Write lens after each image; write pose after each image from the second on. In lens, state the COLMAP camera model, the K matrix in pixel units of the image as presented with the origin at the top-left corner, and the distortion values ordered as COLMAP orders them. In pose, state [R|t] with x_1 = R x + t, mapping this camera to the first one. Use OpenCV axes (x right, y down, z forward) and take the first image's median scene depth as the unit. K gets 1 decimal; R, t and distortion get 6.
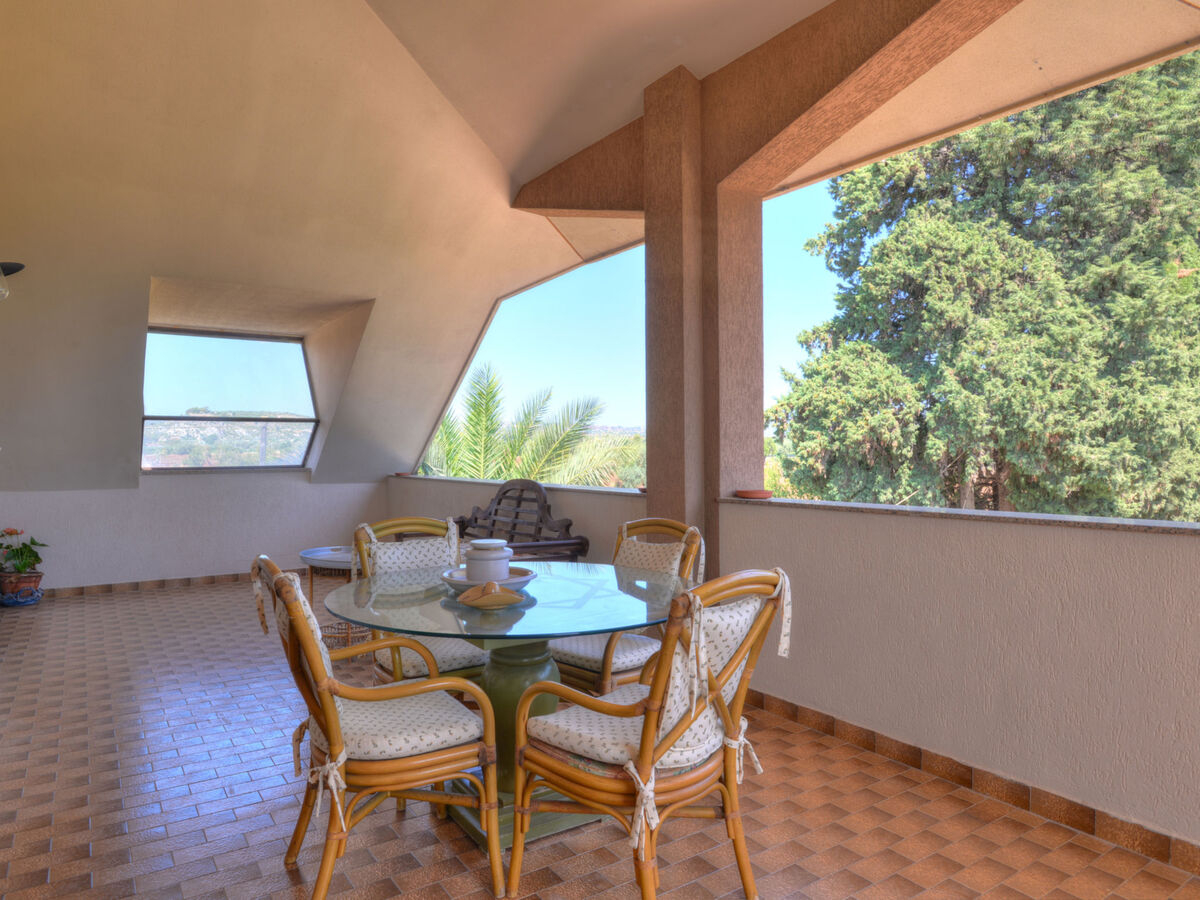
lens RADIAL K [[758.5, 0, 600.0], [0, 758.5, 450.0], [0, 0, 1]] dist [-0.027061, 0.003969]
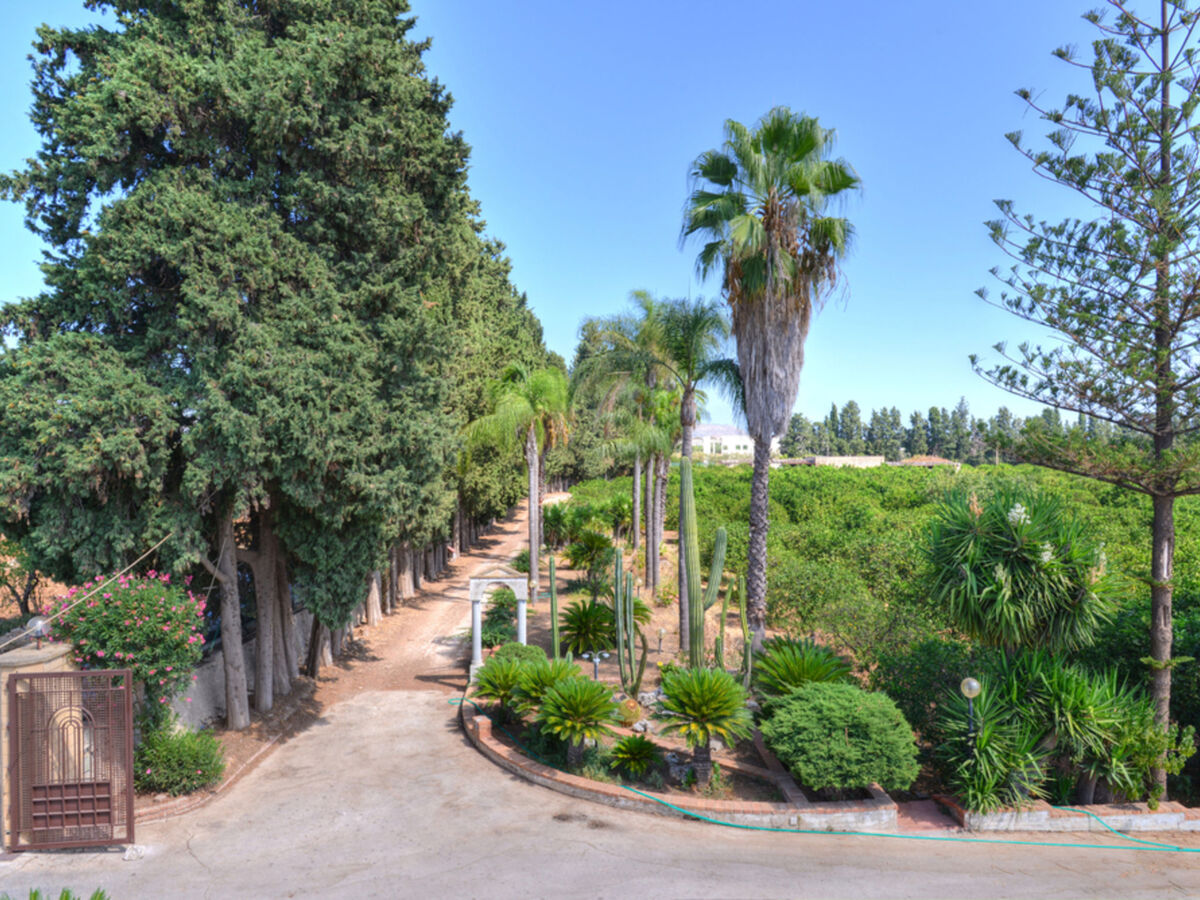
lens RADIAL K [[758.5, 0, 600.0], [0, 758.5, 450.0], [0, 0, 1]] dist [-0.027061, 0.003969]
pose [[0.573335, -0.002574, 0.819317, 0.043450], [0.010086, 0.999941, -0.003916, -0.026514], [-0.819259, 0.010509, 0.573327, 0.205953]]
